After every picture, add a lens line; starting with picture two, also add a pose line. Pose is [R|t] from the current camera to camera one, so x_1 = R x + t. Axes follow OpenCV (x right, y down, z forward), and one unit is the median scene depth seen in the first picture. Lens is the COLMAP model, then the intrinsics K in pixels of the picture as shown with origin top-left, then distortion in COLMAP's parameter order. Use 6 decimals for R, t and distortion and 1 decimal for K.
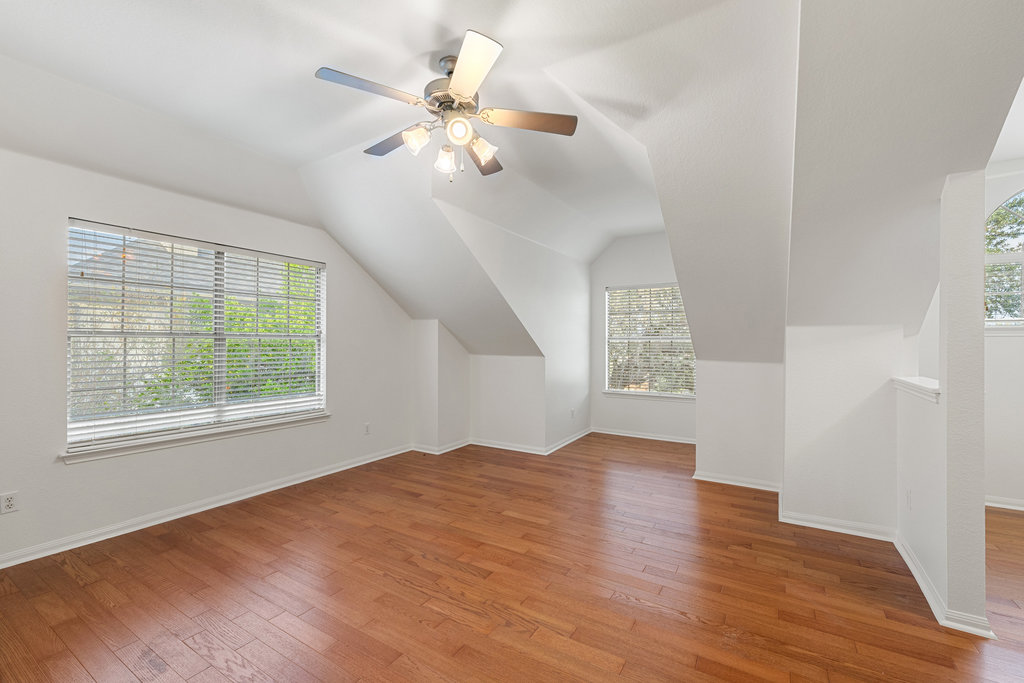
lens RADIAL K [[429.7, 0, 509.1], [0, 429.7, 340.9], [0, 0, 1]] dist [0.003505, 0.000447]
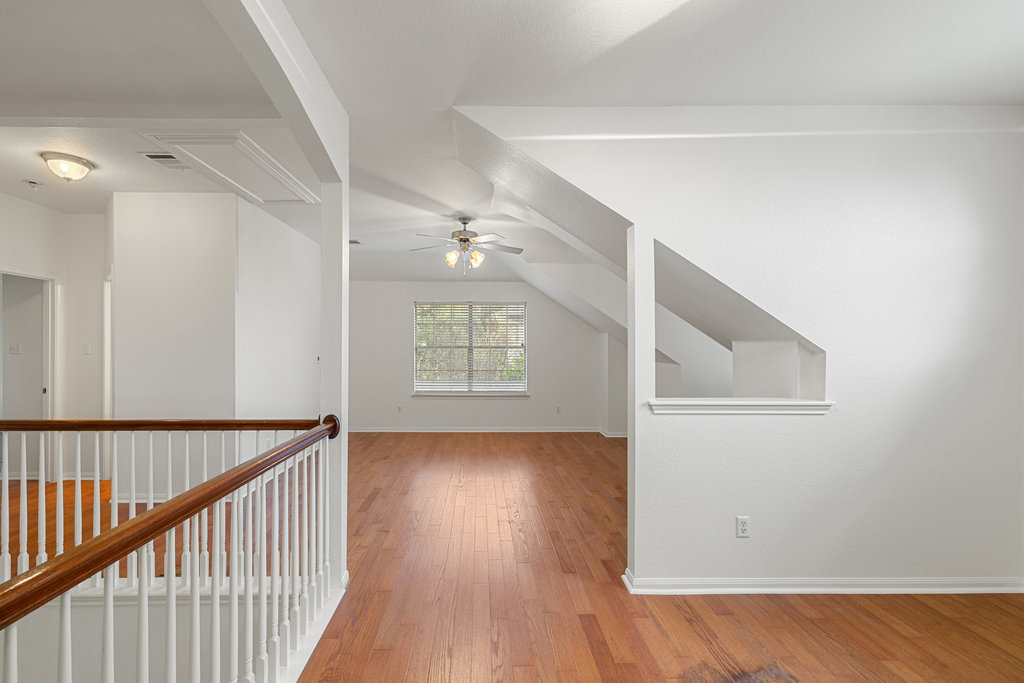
lens RADIAL K [[429.7, 0, 505.0], [0, 429.7, 347.3], [0, 0, 1]] dist [0.003505, 0.000447]
pose [[0.552153, -0.004991, -0.833728, 0.918964], [0.003871, 0.999987, -0.003423, -0.005371], [0.833734, -0.001337, 0.552165, 0.029889]]
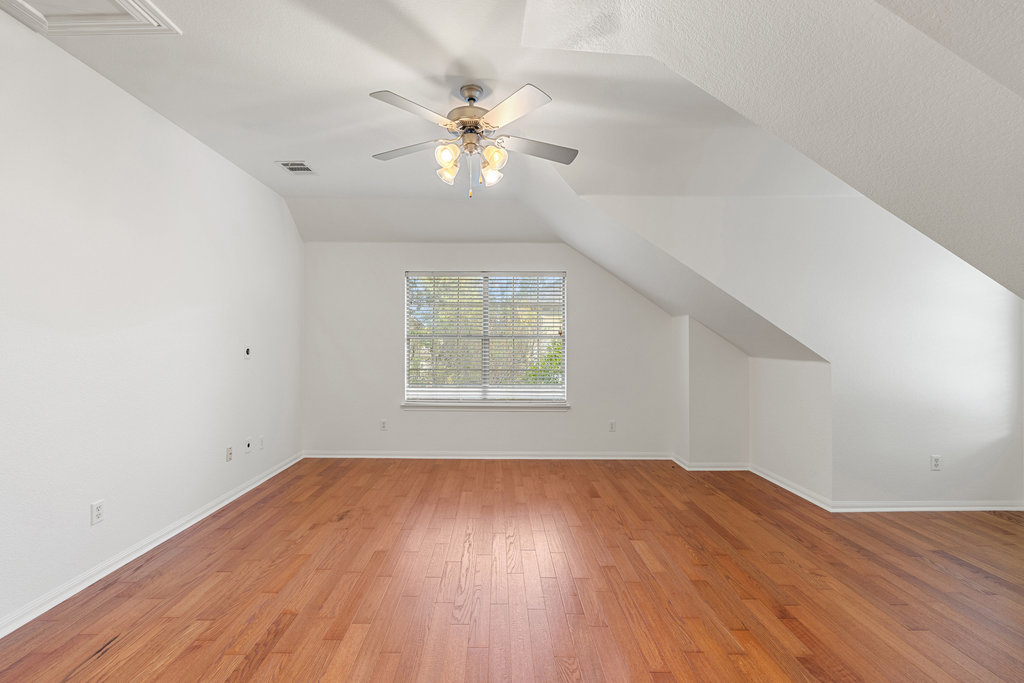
lens RADIAL K [[429.7, 0, 509.8], [0, 429.7, 346.0], [0, 0, 1]] dist [0.003505, 0.000447]
pose [[0.525582, -0.001003, -0.850743, 0.470840], [0.002313, 0.999997, 0.000250, 0.014311], [0.850740, -0.002099, 0.525583, 0.289264]]
